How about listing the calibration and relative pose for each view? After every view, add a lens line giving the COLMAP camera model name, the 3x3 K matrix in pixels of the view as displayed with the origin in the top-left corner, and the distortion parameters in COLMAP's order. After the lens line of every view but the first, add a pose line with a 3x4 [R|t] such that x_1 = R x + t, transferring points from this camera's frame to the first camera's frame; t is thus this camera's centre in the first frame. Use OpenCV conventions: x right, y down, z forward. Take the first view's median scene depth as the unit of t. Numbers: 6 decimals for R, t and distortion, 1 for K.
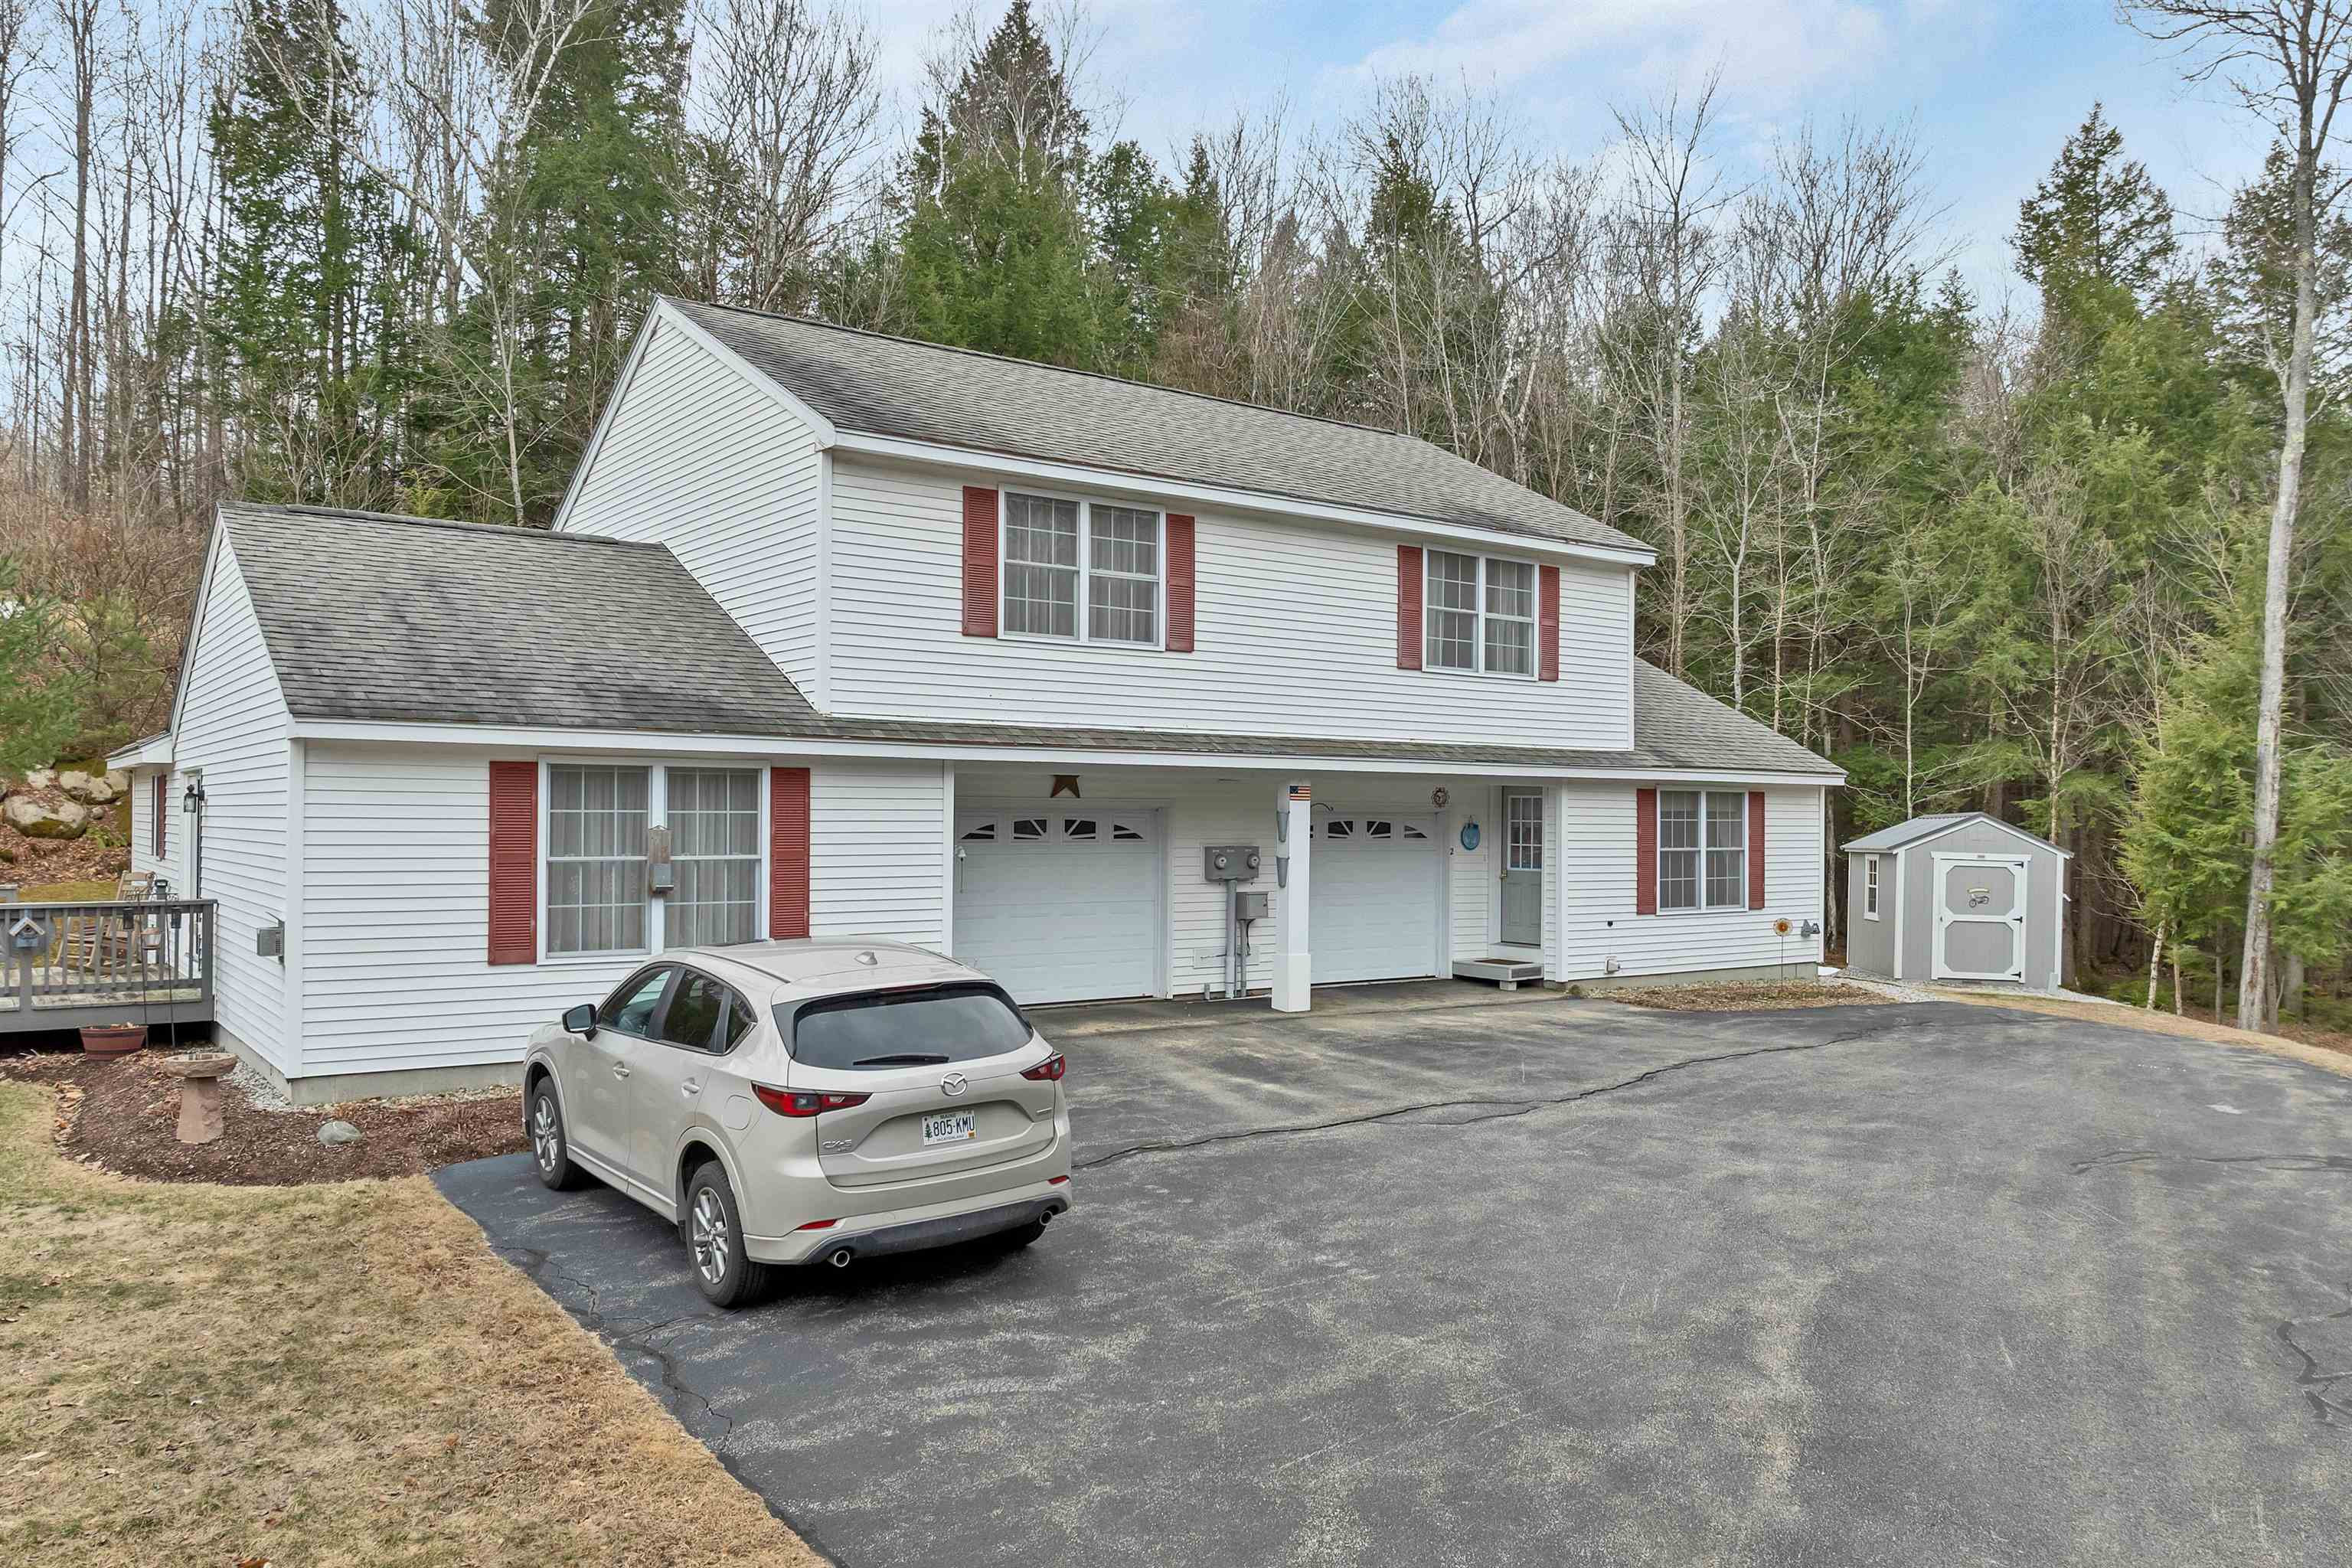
lens RADIAL K [[1699.0, 0, 1182.2], [0, 1699.0, 798.9], [0, 0, 1]] dist [-0.023374, -0.020981]
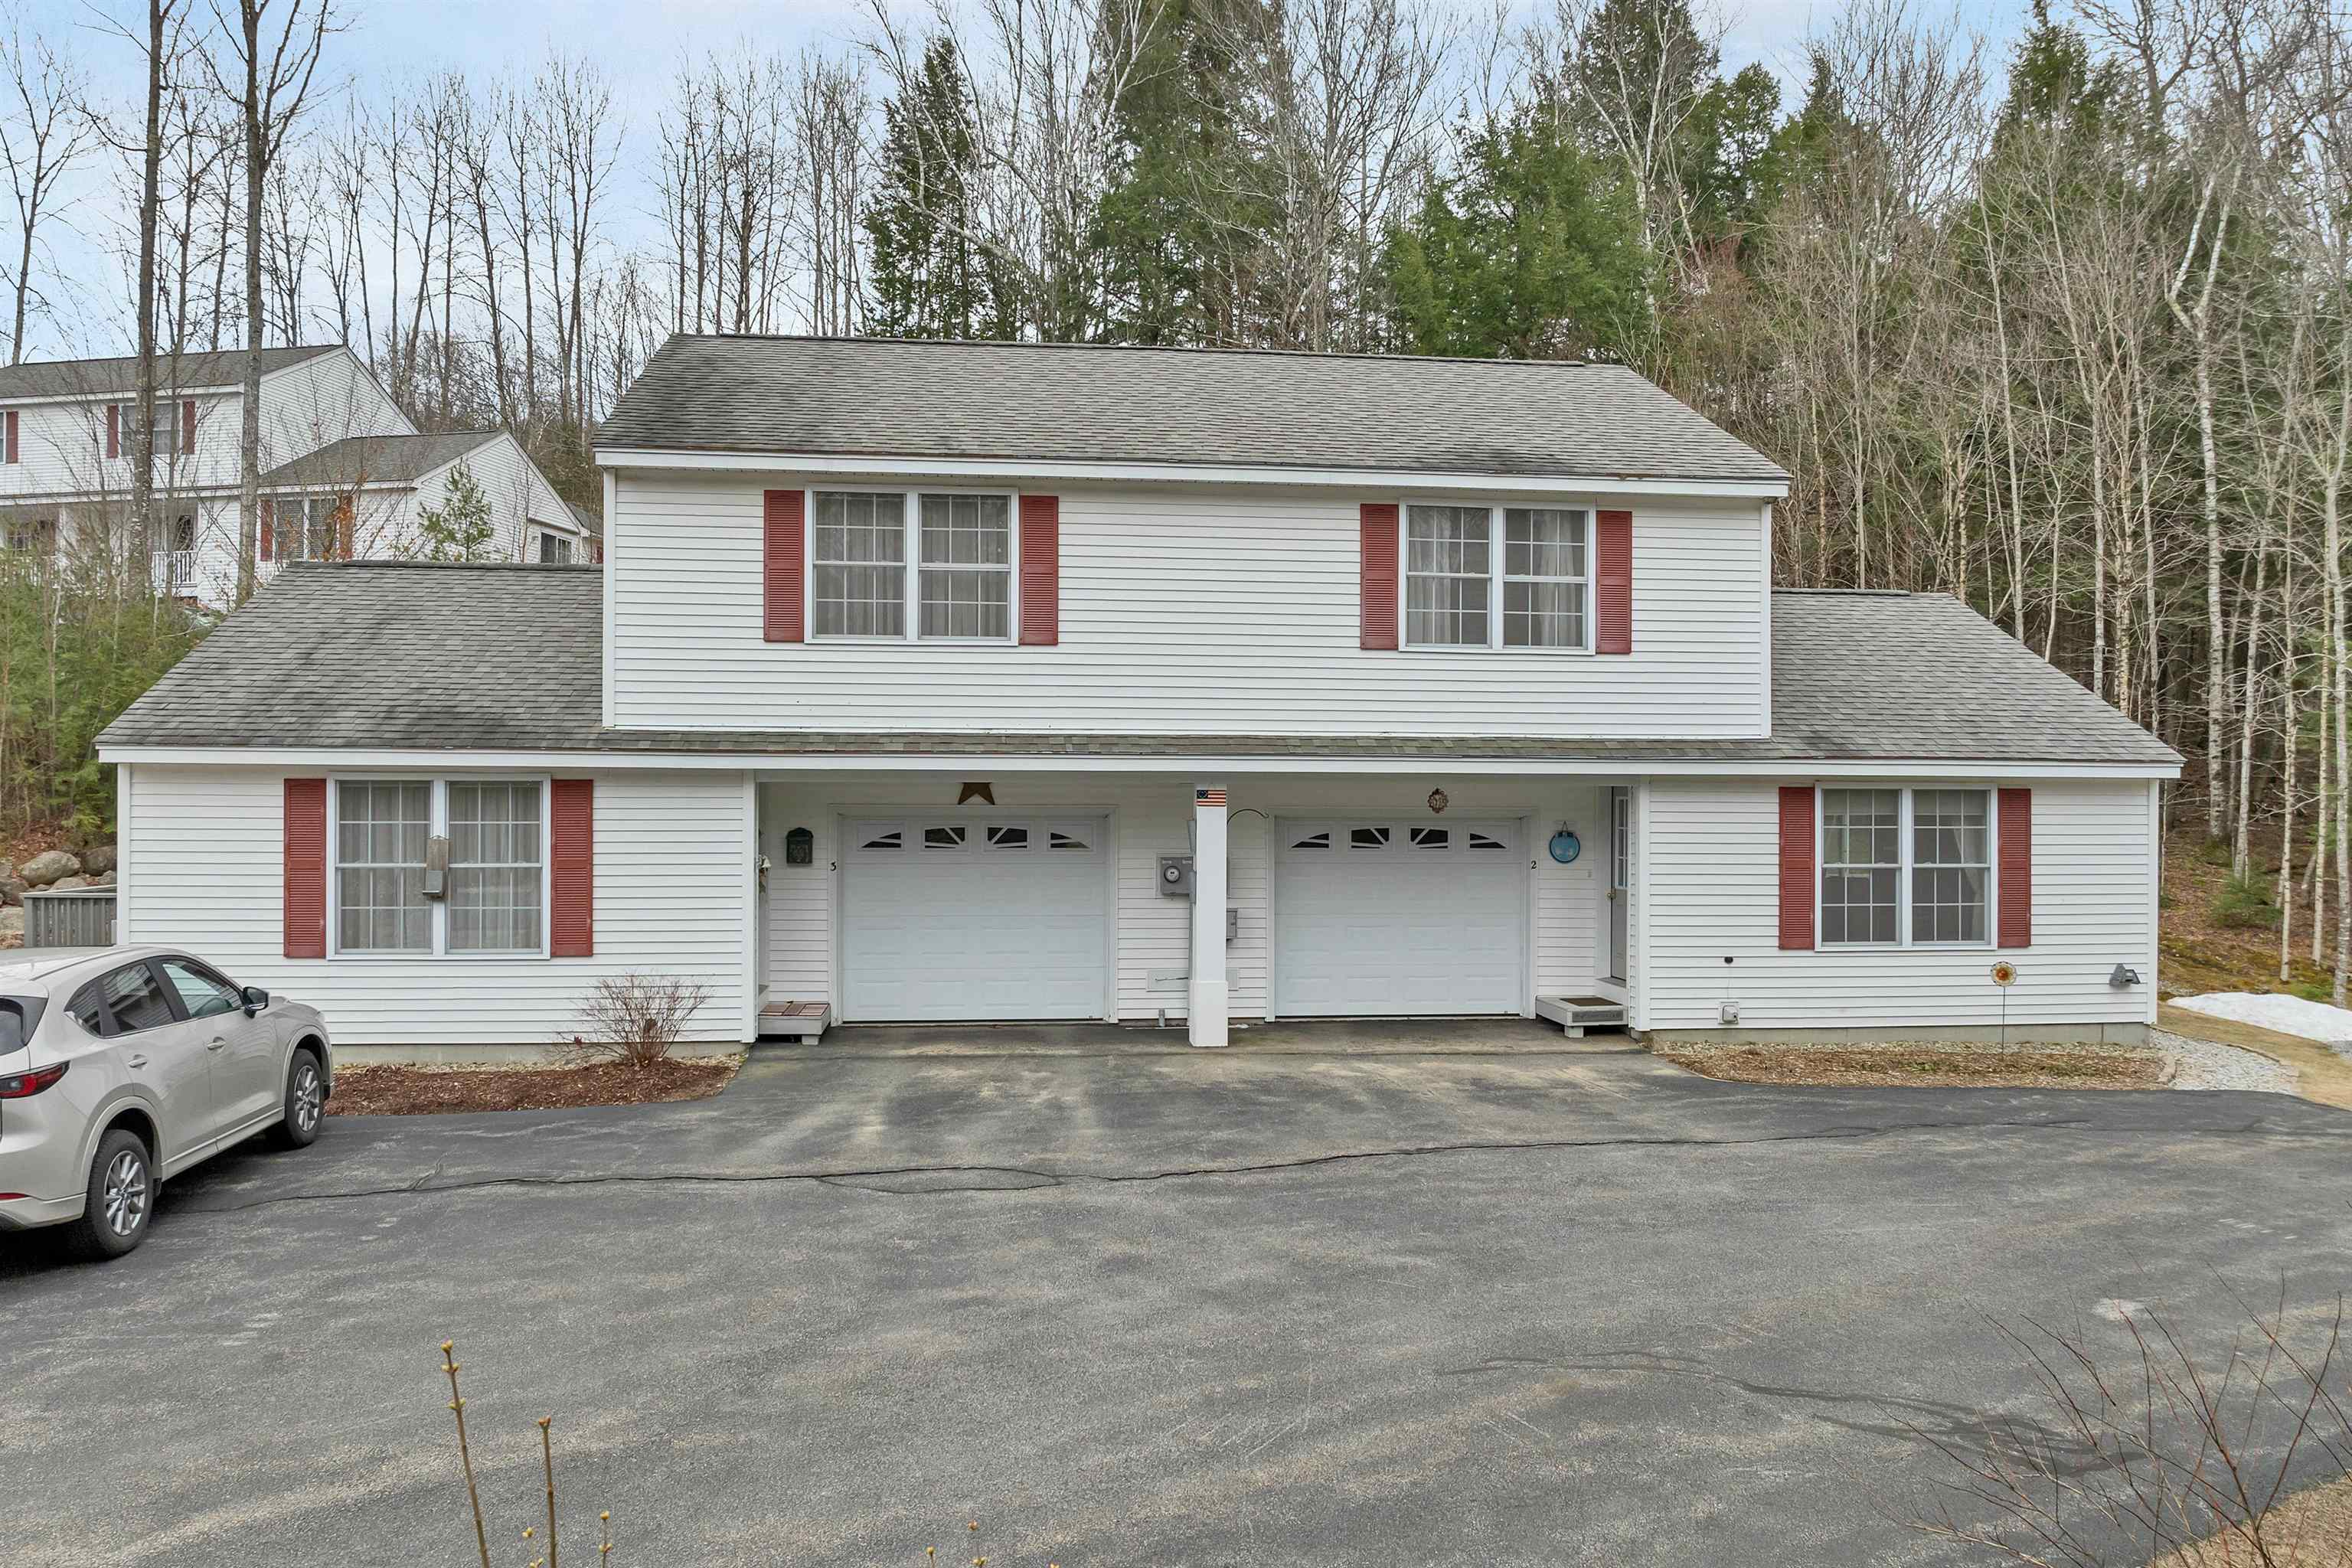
lens RADIAL K [[1699.0, 0, 1182.2], [0, 1699.0, 798.9], [0, 0, 1]] dist [-0.023374, -0.020981]
pose [[0.868373, -0.005807, -0.495877, 0.415527], [0.007476, 0.999971, 0.001382, -0.003616], [0.495855, -0.004908, 0.868392, 0.194608]]
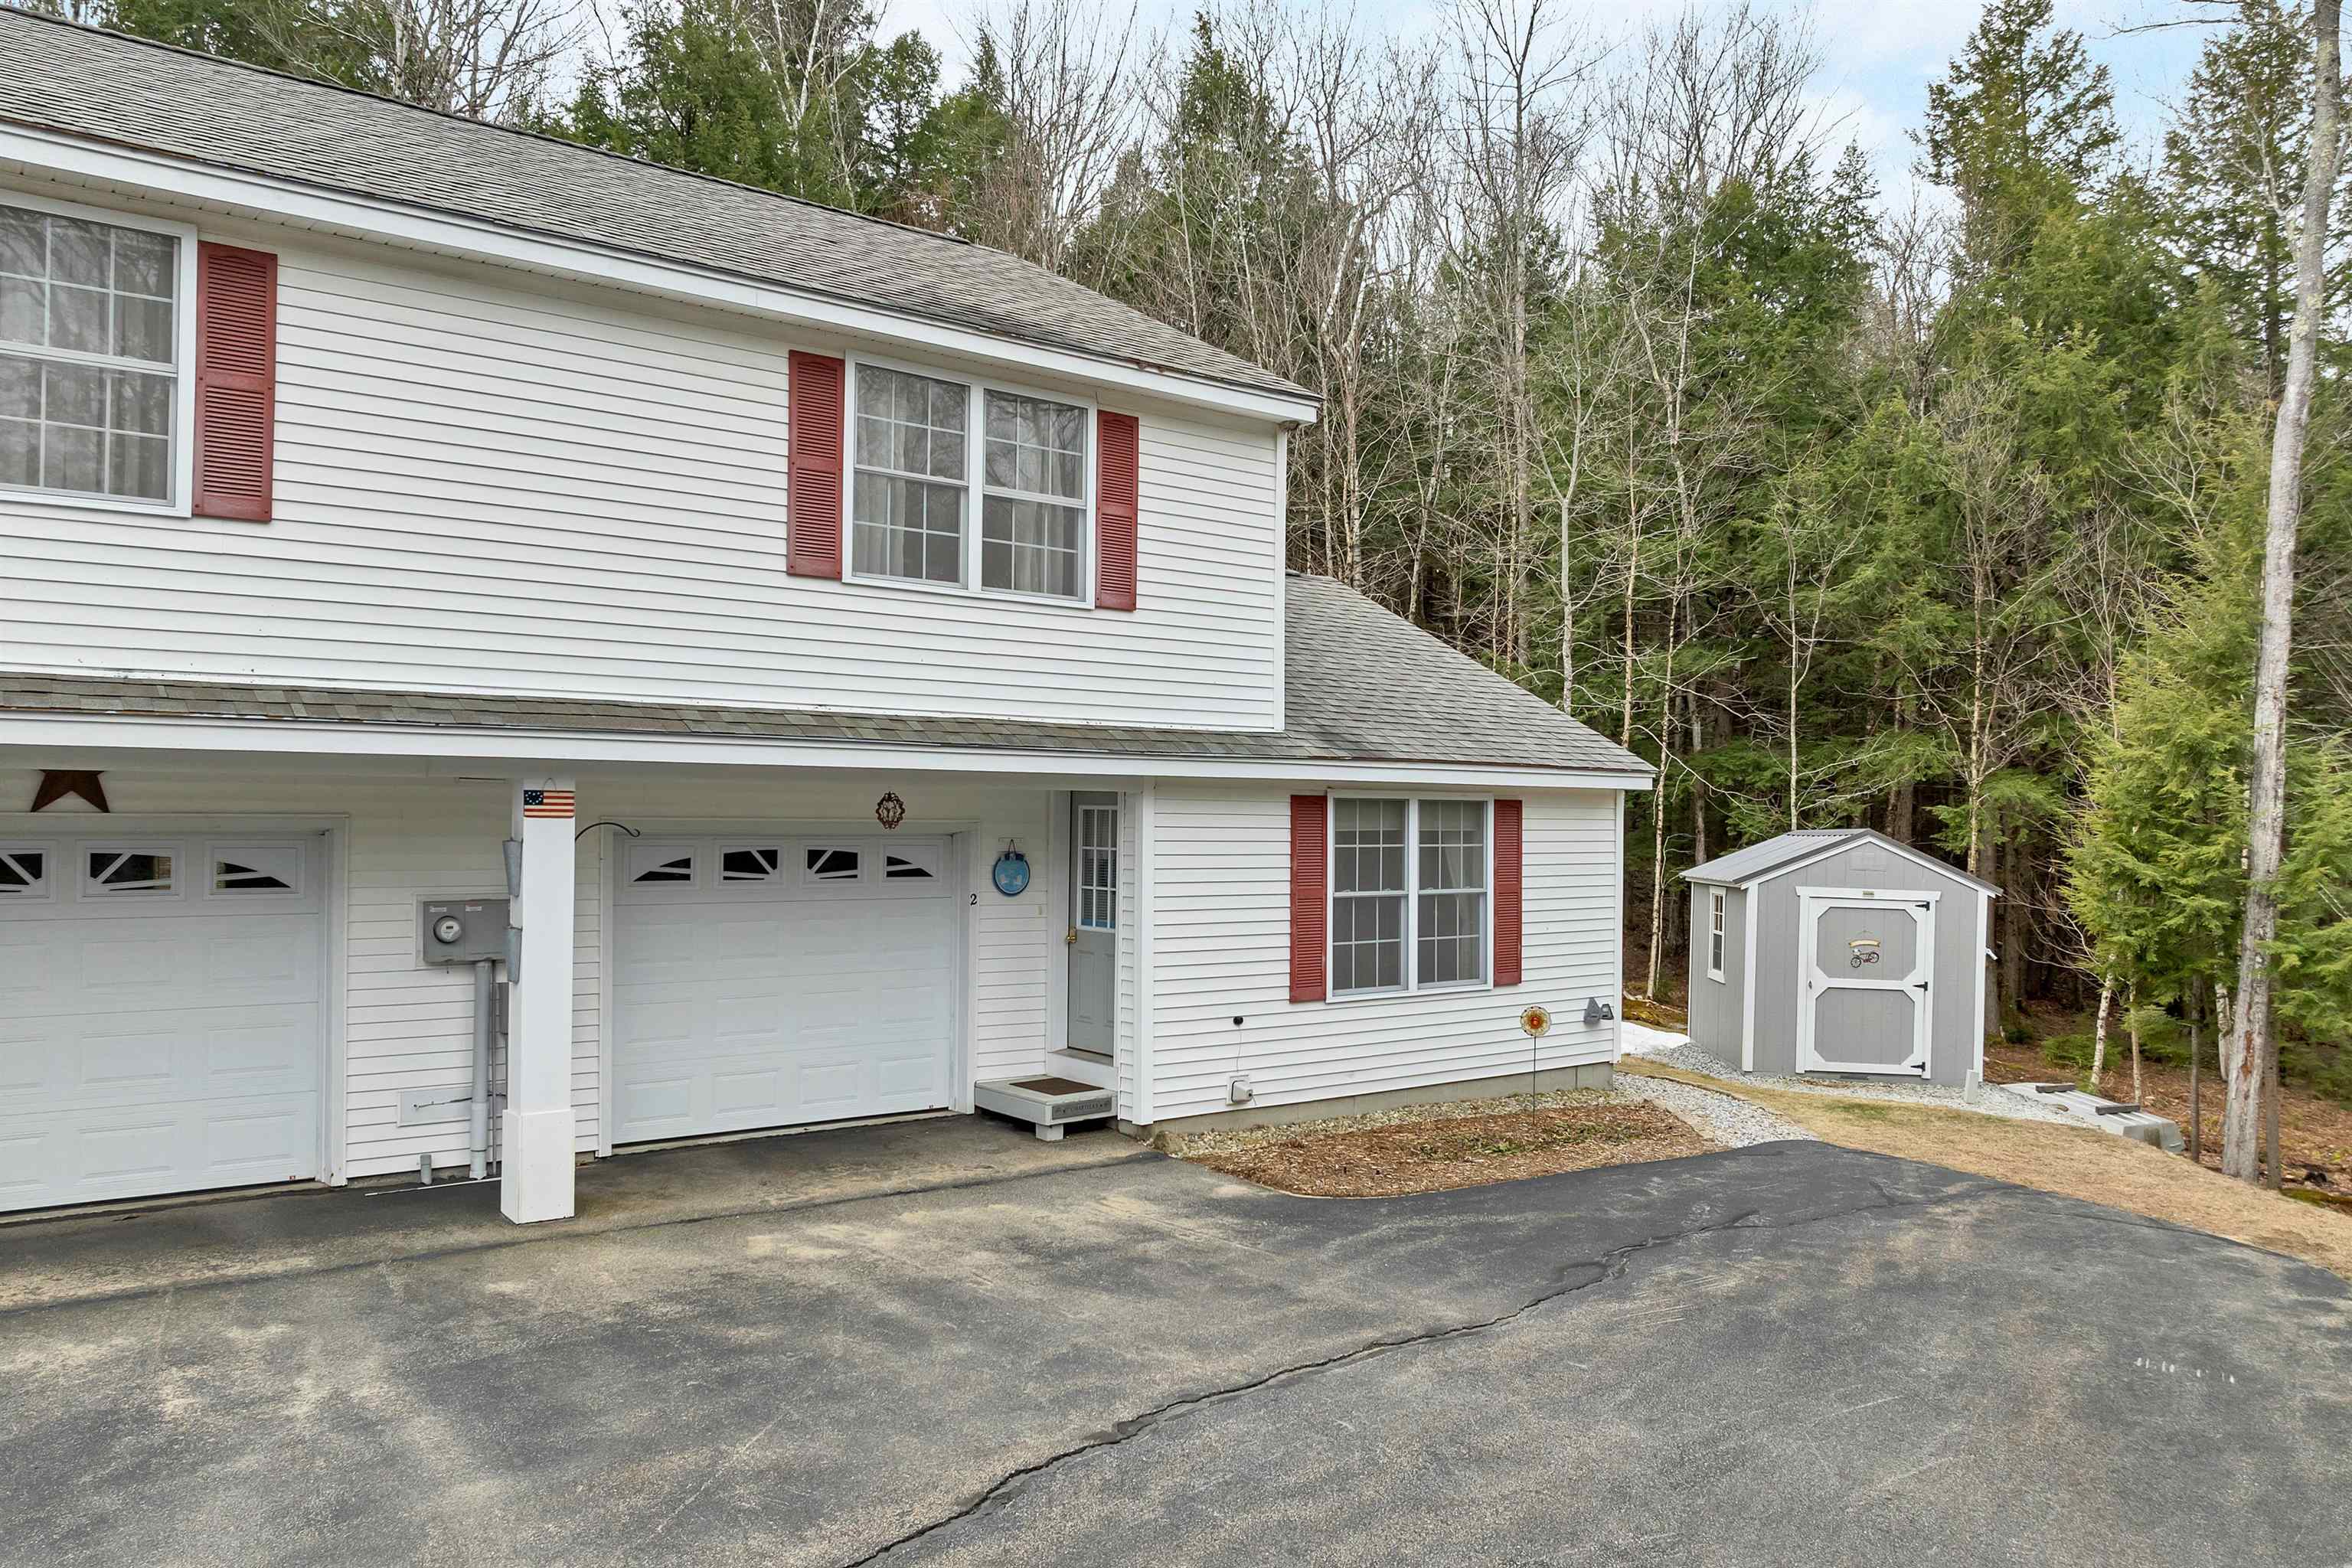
lens RADIAL K [[1699.0, 0, 1182.2], [0, 1699.0, 798.9], [0, 0, 1]] dist [-0.023374, -0.020981]
pose [[0.999285, 0.002933, 0.037688, 0.207035], [-0.002975, 0.999995, 0.001058, -0.005107], [-0.037685, -0.001169, 0.999289, 0.397724]]
